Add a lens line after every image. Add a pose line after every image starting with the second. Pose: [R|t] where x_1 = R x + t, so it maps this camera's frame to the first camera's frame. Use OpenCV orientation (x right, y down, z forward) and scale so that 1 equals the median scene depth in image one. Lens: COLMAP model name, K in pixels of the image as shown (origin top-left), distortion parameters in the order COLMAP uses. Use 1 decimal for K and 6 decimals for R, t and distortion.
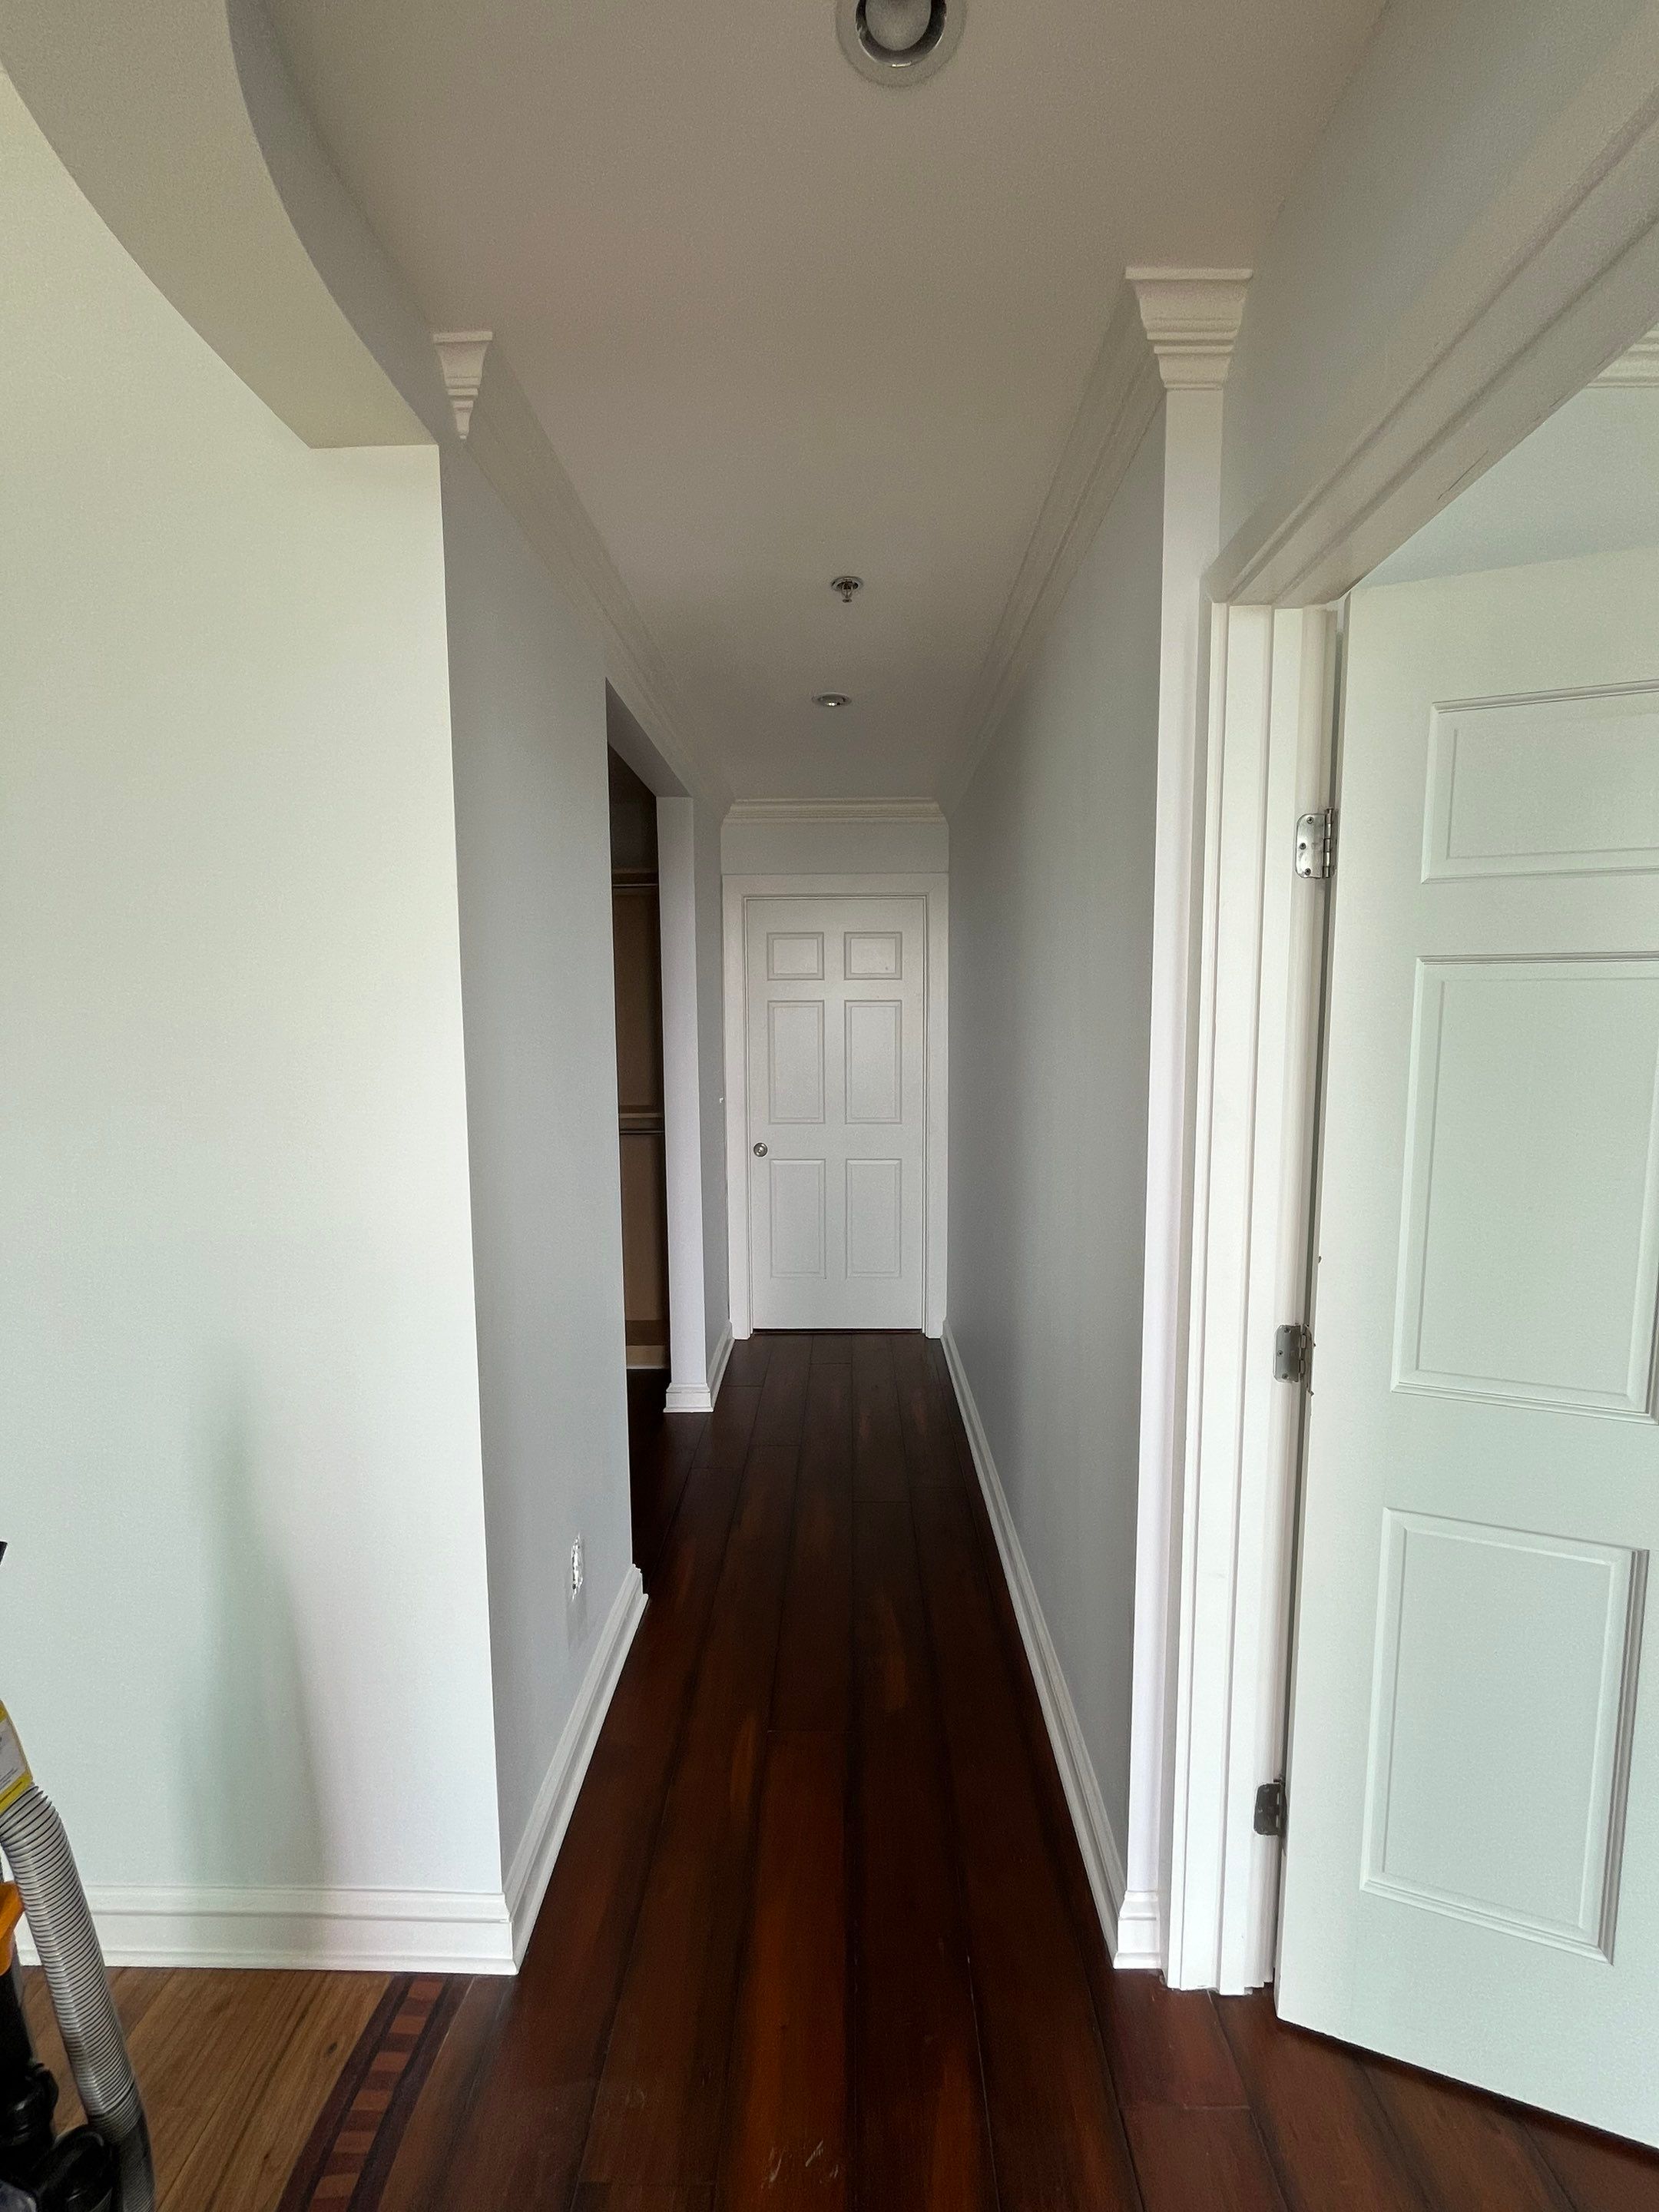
lens RADIAL K [[882.9, 0, 829.5], [0, 882.9, 1106.0], [0, 0, 1]] dist [-0.014767, 0.000088]
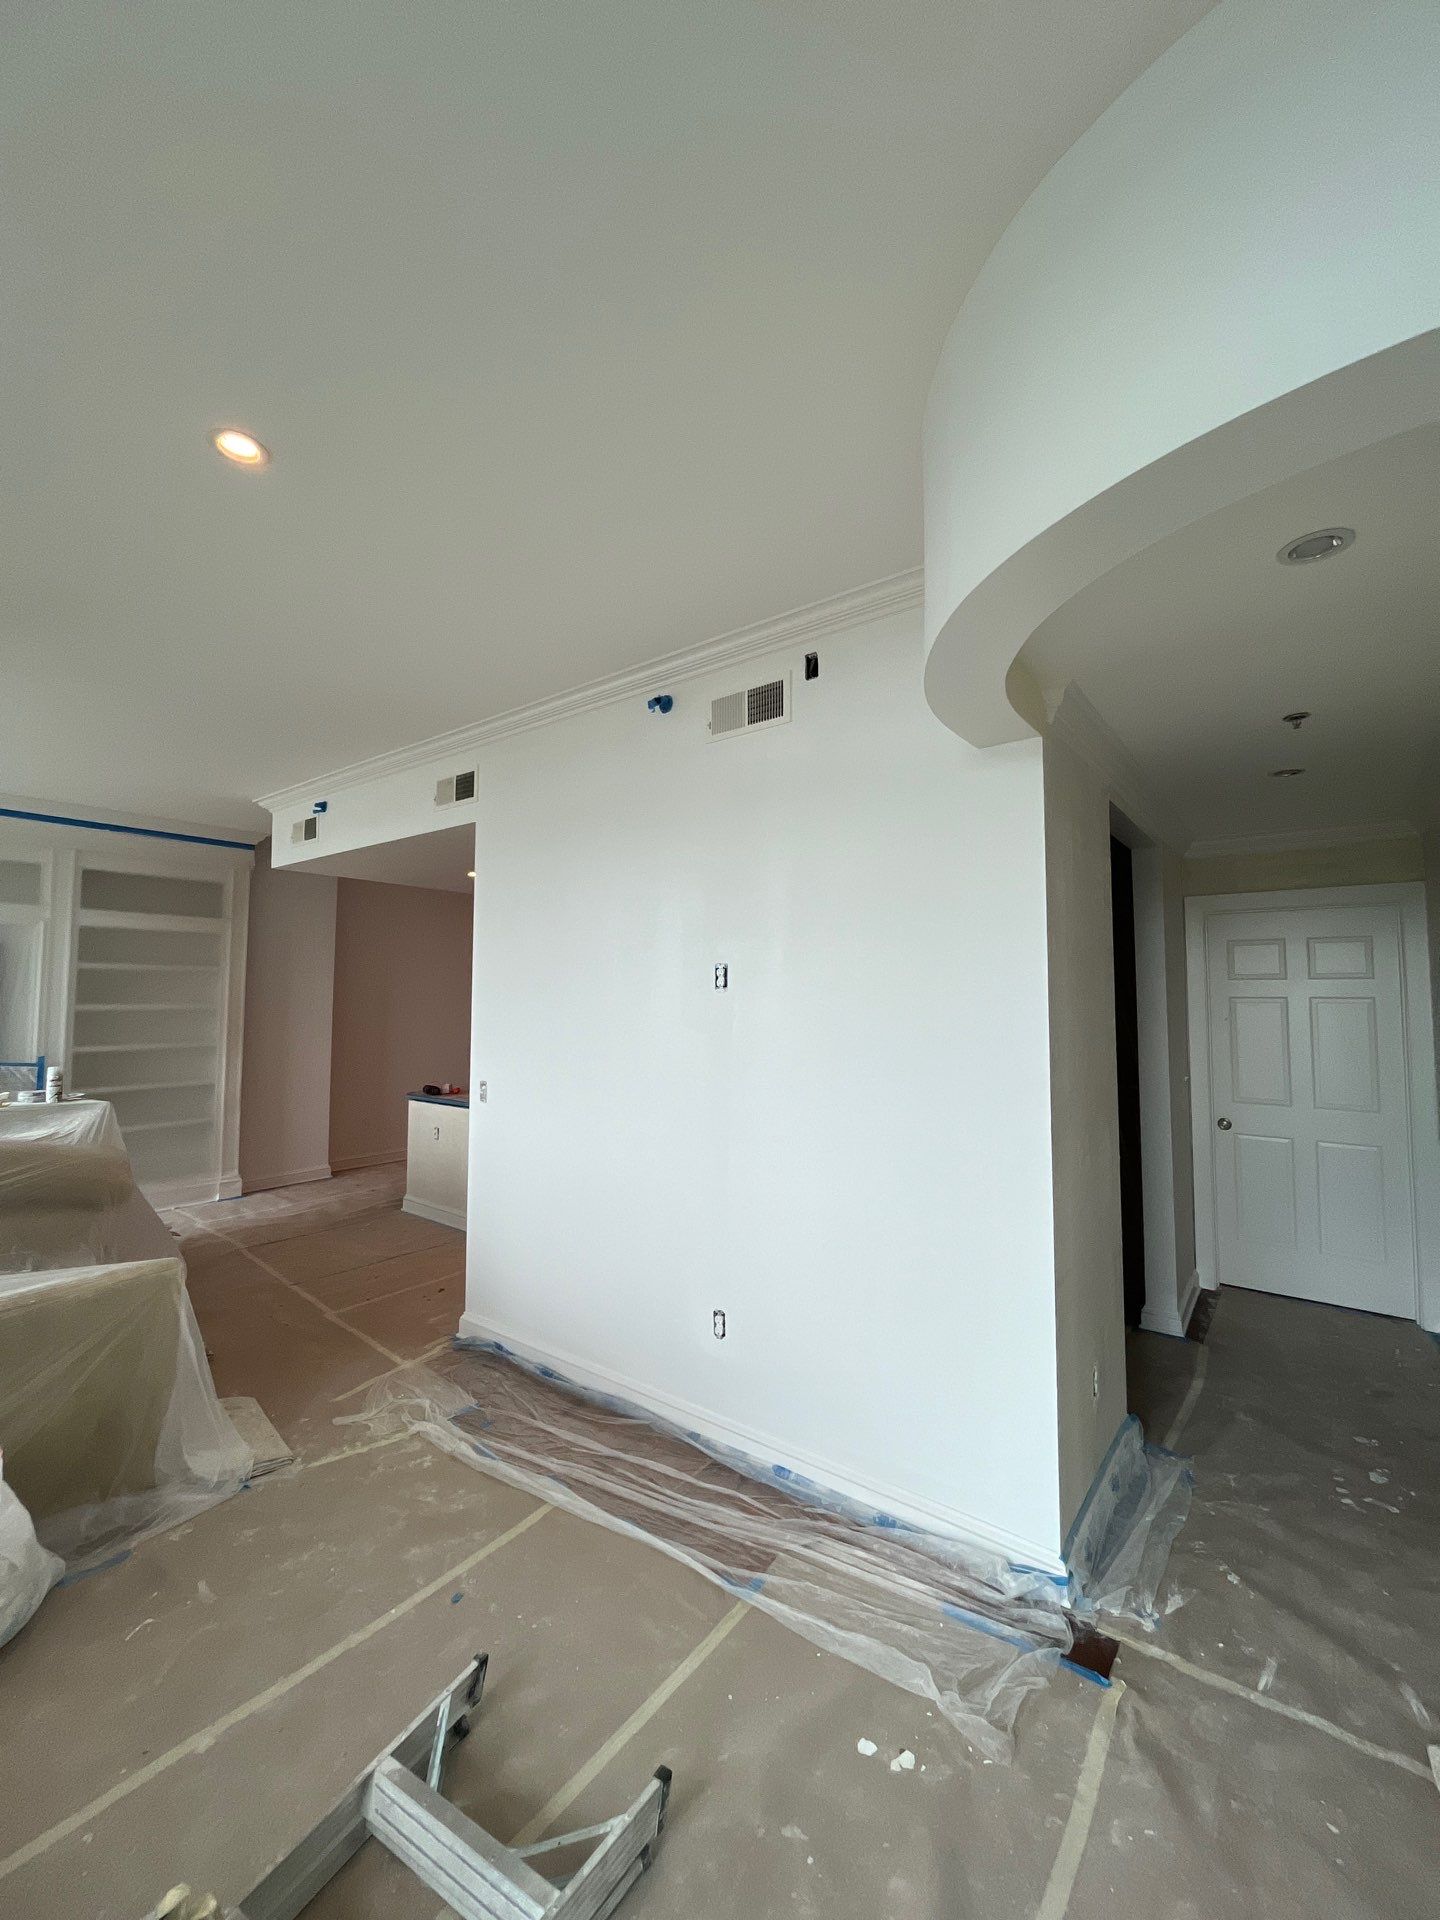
lens RADIAL K [[766.4, 0, 720.0], [0, 766.4, 960.0], [0, 0, 1]] dist [-0.014767, 0.000088]
pose [[0.798976, -0.031327, -0.600547, -0.000272], [-0.061593, 0.989127, -0.133541, 0.010746], [0.598201, 0.143686, 0.788359, -0.231457]]
